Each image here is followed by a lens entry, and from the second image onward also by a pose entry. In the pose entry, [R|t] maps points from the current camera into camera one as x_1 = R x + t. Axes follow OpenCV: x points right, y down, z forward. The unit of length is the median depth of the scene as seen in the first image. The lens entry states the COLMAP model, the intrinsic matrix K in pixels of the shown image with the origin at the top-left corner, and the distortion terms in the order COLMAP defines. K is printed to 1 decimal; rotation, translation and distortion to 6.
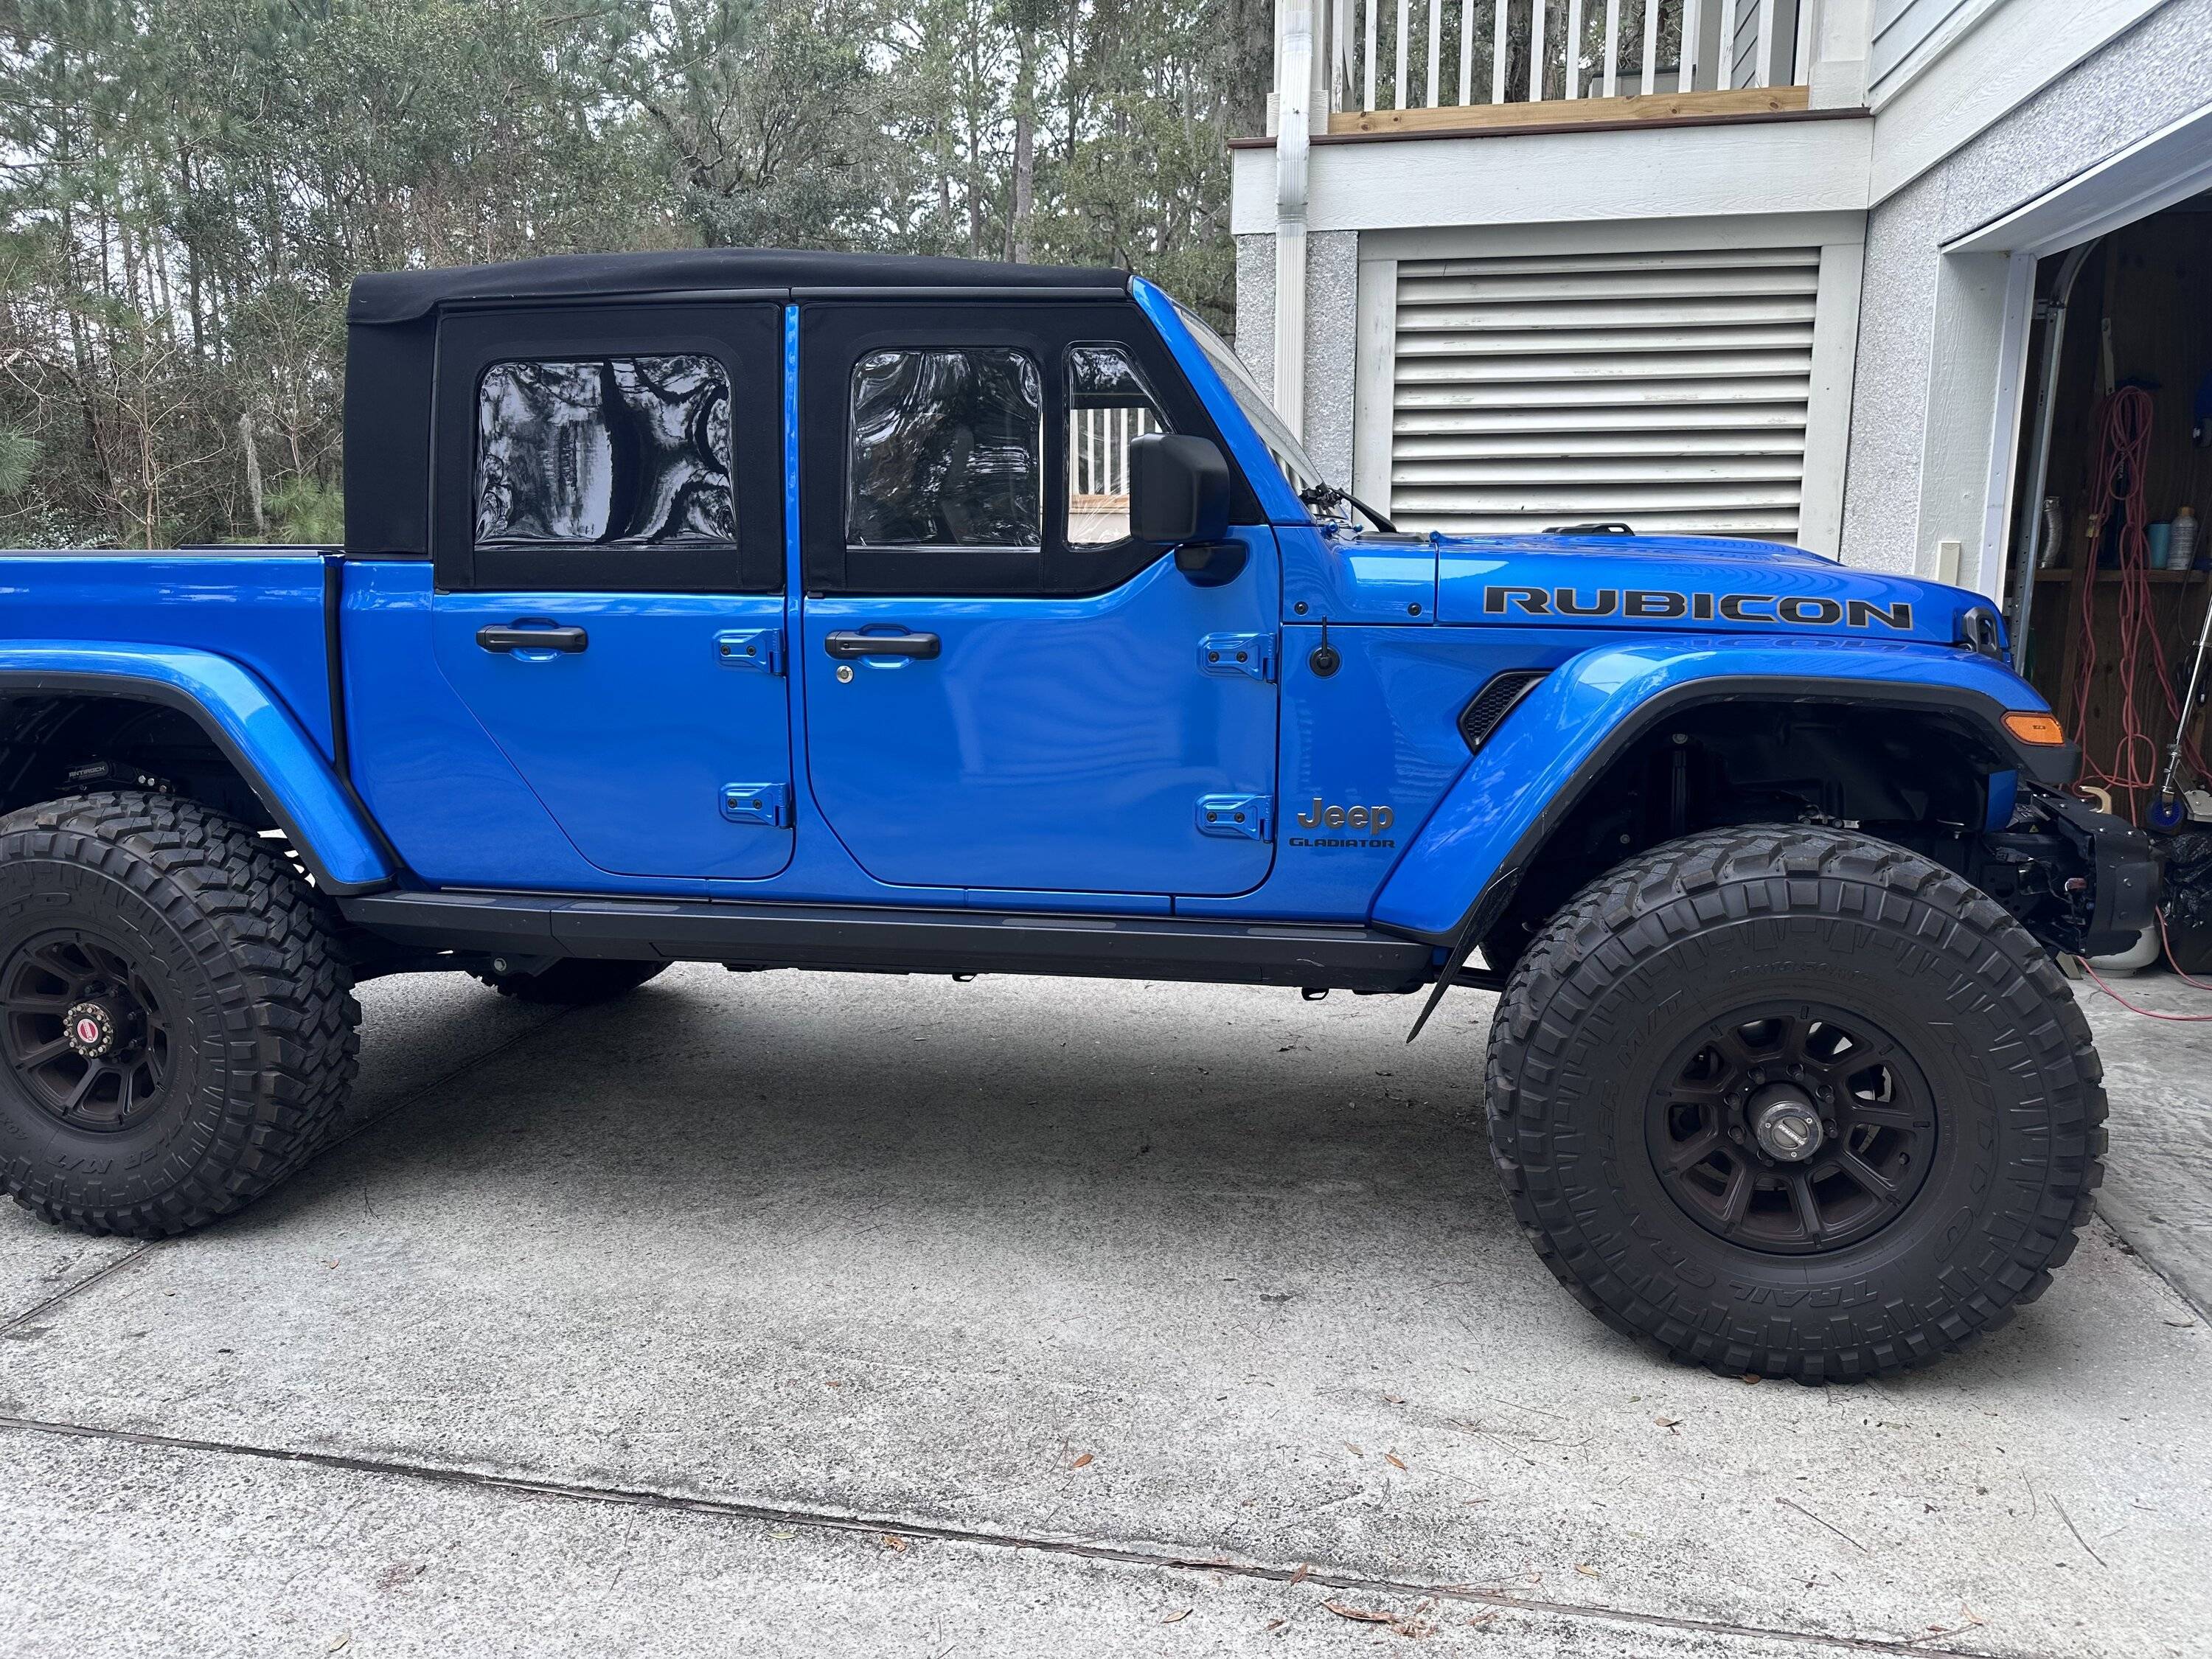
lens RADIAL K [[1517.6, 0, 1117.4], [0, 1517.6, 839.1], [0, 0, 1]] dist [0.021278, -0.018178]
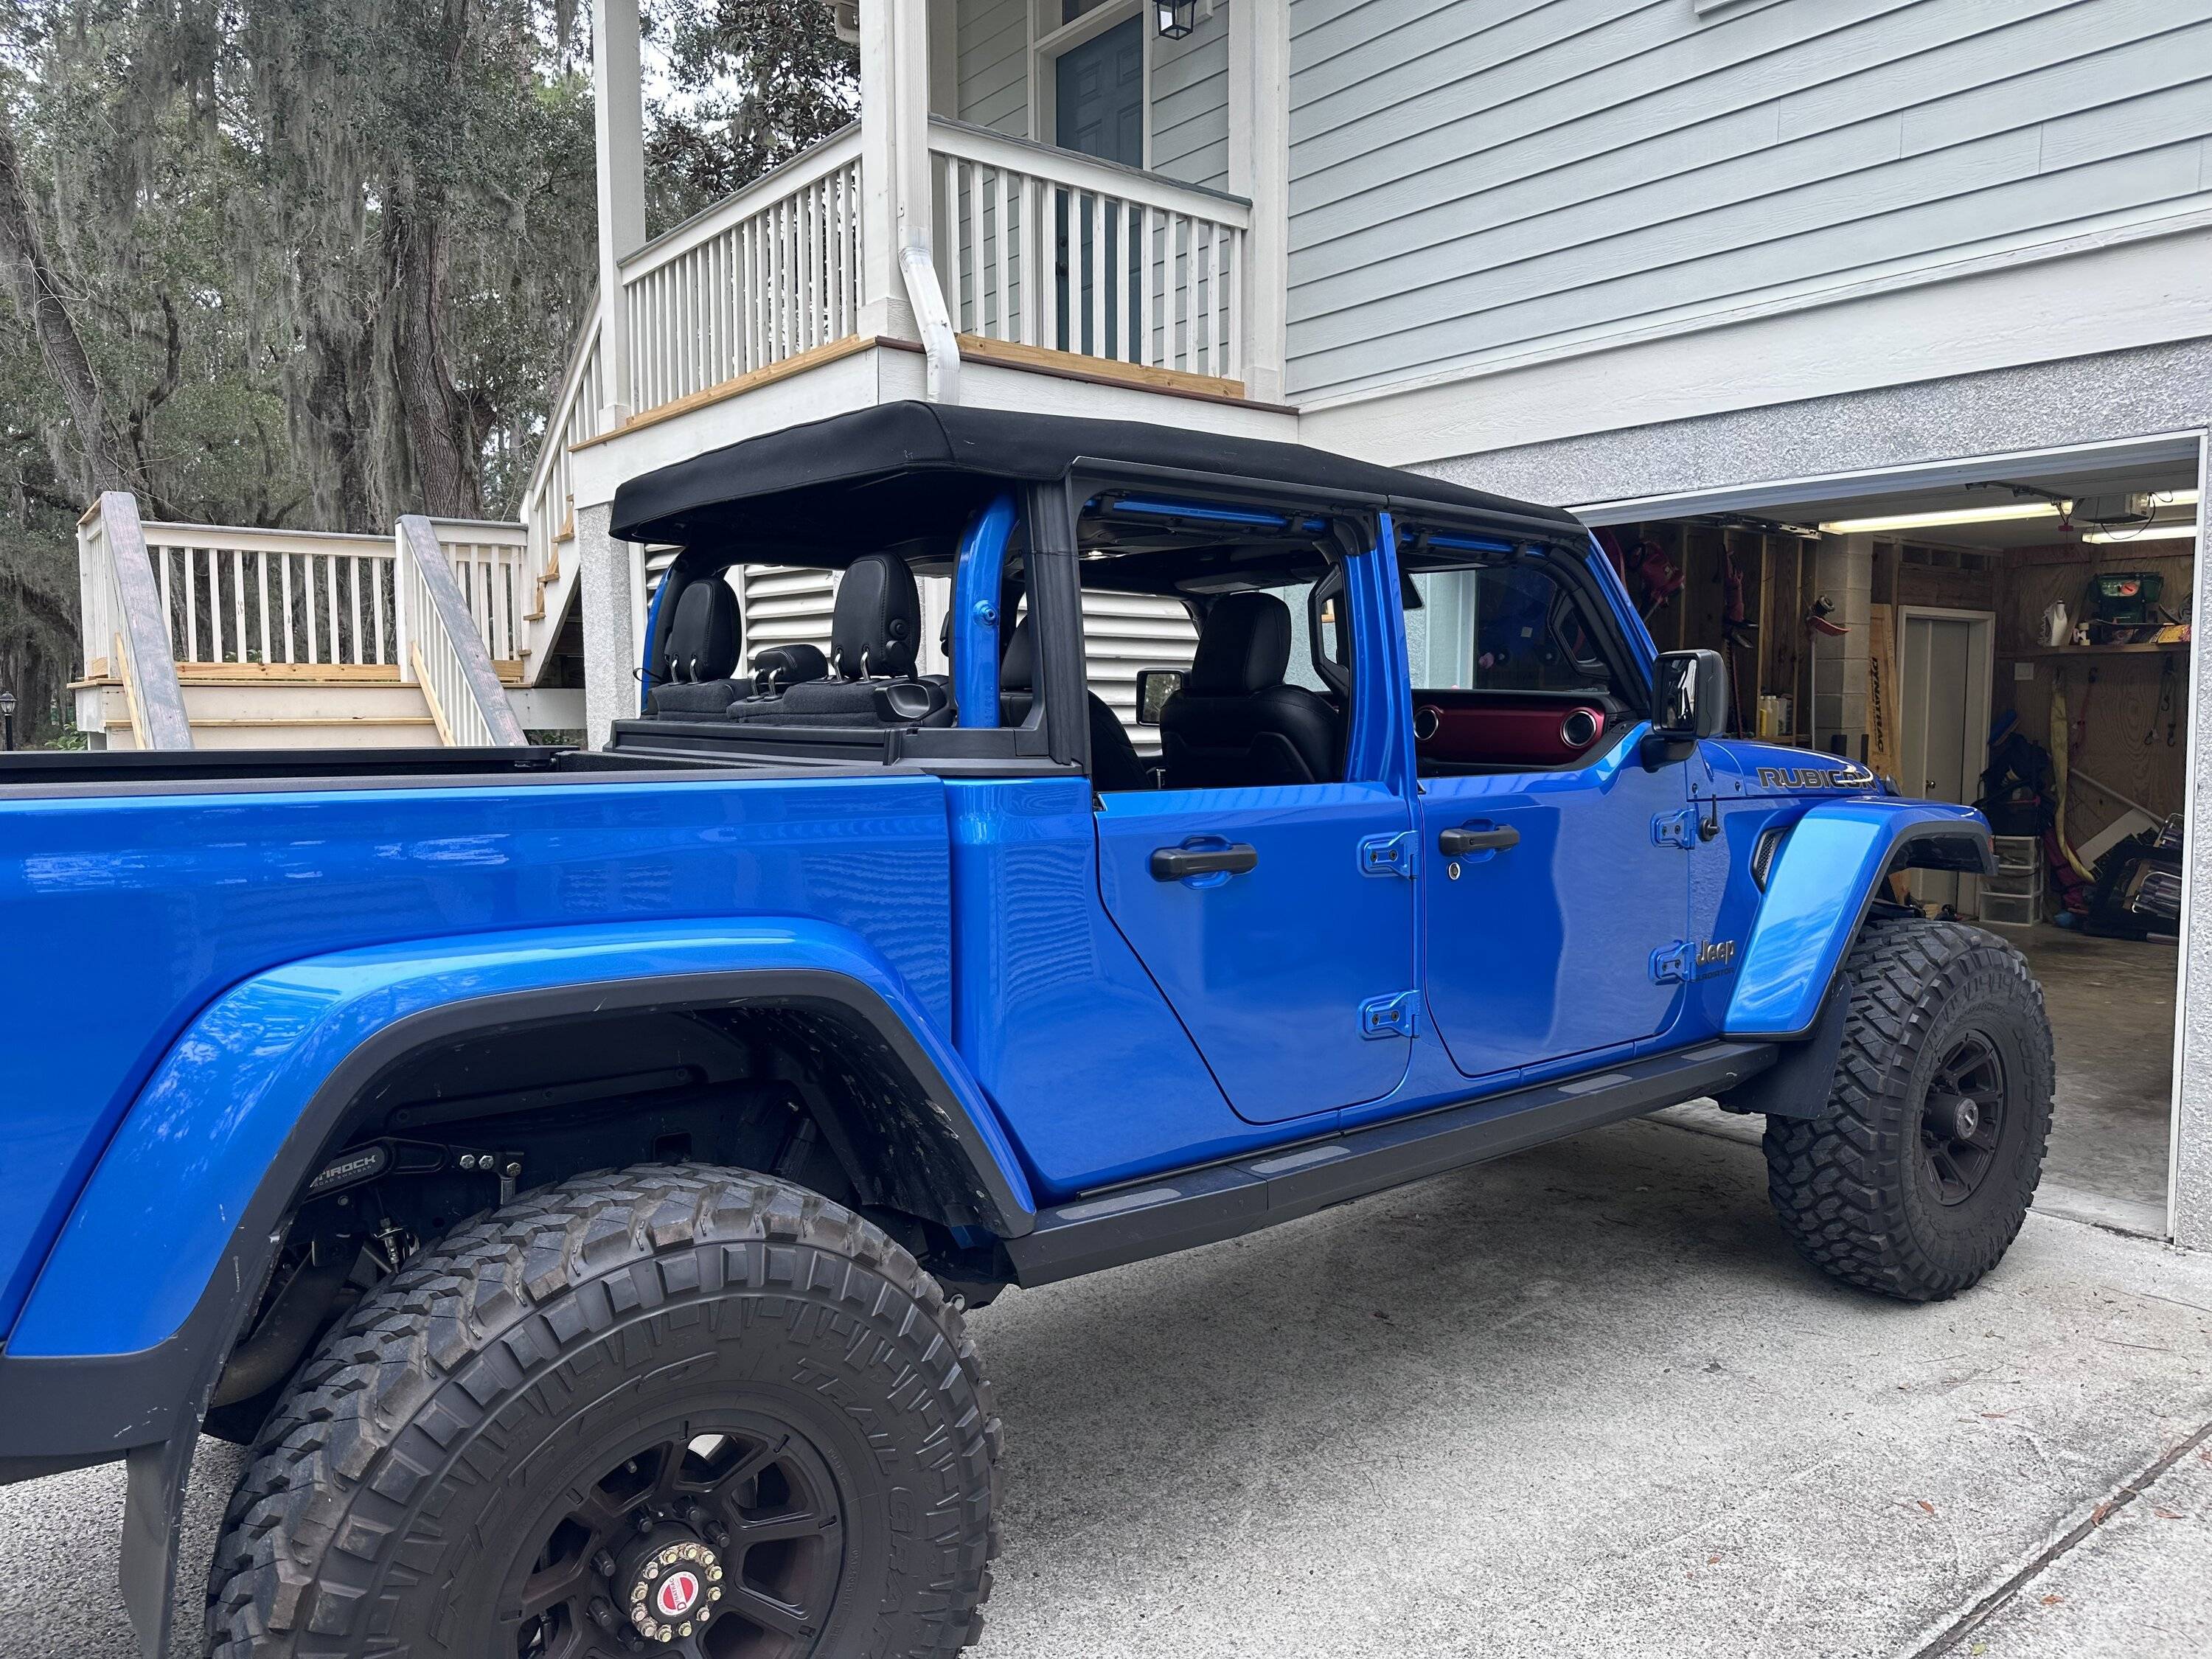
lens RADIAL K [[1548.2, 0, 1100.1], [0, 1548.2, 774.0], [0, 0, 1]] dist [0.037494, -0.041830]
pose [[0.660621, -0.033451, 0.749974, -0.612661], [0.149570, 0.984843, -0.087823, -0.063872], [-0.735669, 0.170191, 0.655611, 0.269519]]
